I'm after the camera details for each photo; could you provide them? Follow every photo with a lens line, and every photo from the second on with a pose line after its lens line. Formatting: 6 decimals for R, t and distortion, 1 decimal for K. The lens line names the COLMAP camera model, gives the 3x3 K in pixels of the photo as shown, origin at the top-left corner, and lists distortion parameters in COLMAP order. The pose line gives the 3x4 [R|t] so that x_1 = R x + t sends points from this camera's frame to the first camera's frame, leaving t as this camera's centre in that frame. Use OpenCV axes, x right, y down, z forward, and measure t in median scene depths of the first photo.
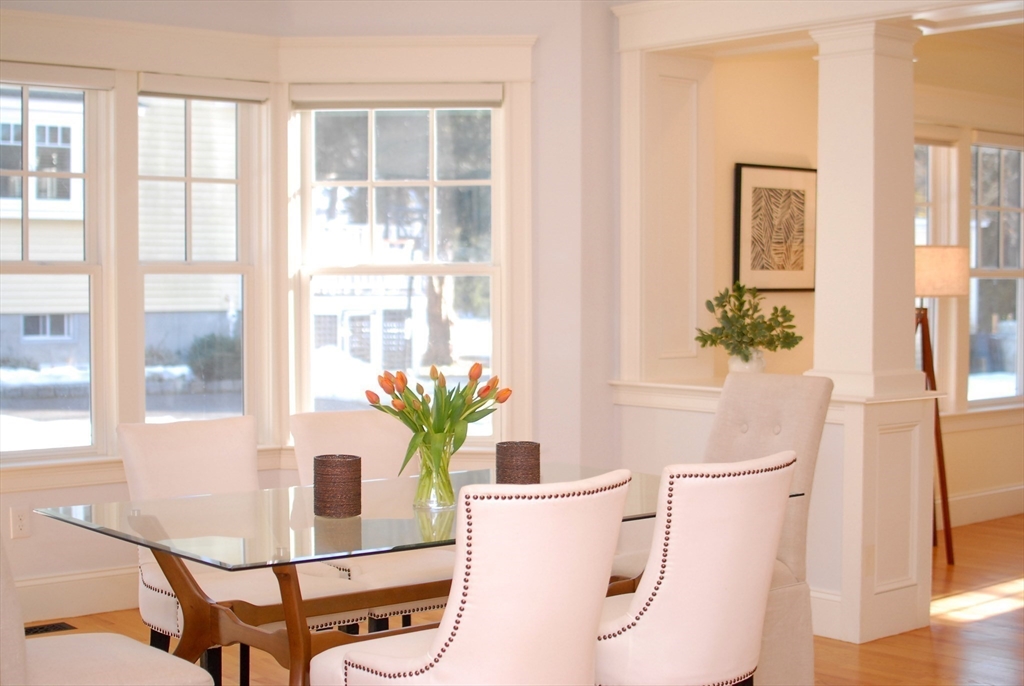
lens RADIAL K [[1595.5, 0, 512.0], [0, 1595.5, 343.0], [0, 0, 1]] dist [-0.158827, 0.080369]
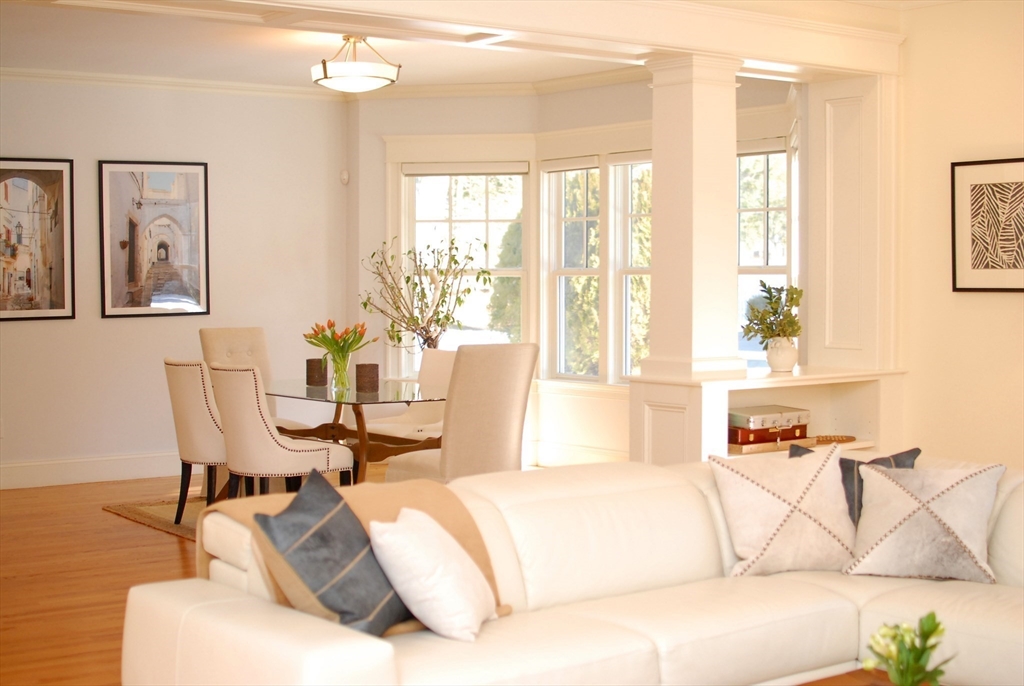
lens RADIAL K [[1595.5, 0, 512.0], [0, 1595.5, 343.0], [0, 0, 1]] dist [-0.158827, 0.080369]
pose [[-0.043380, 0.036926, -0.998376, 1.125414], [-0.050431, 0.997962, 0.039101, -0.023647], [0.997785, 0.052045, -0.041429, 0.751035]]
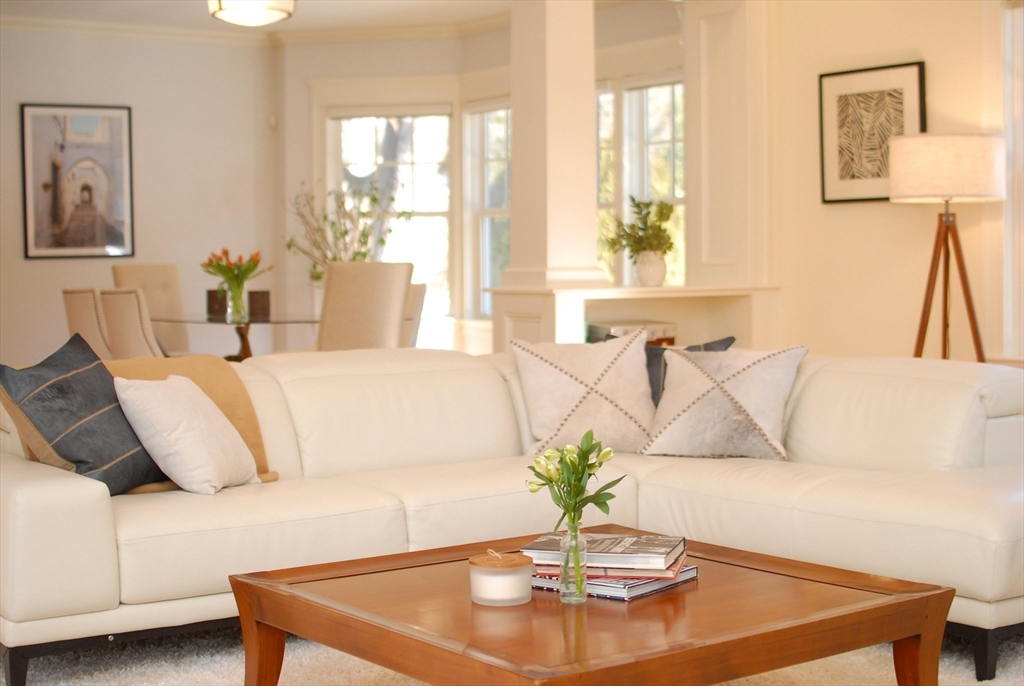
lens RADIAL K [[1595.5, 0, 512.0], [0, 1595.5, 343.0], [0, 0, 1]] dist [-0.158827, 0.080369]
pose [[-0.066715, 0.042178, -0.996880, 1.126721], [-0.043652, 0.998026, 0.045147, 0.018679], [0.996817, 0.046528, -0.064742, 0.858207]]
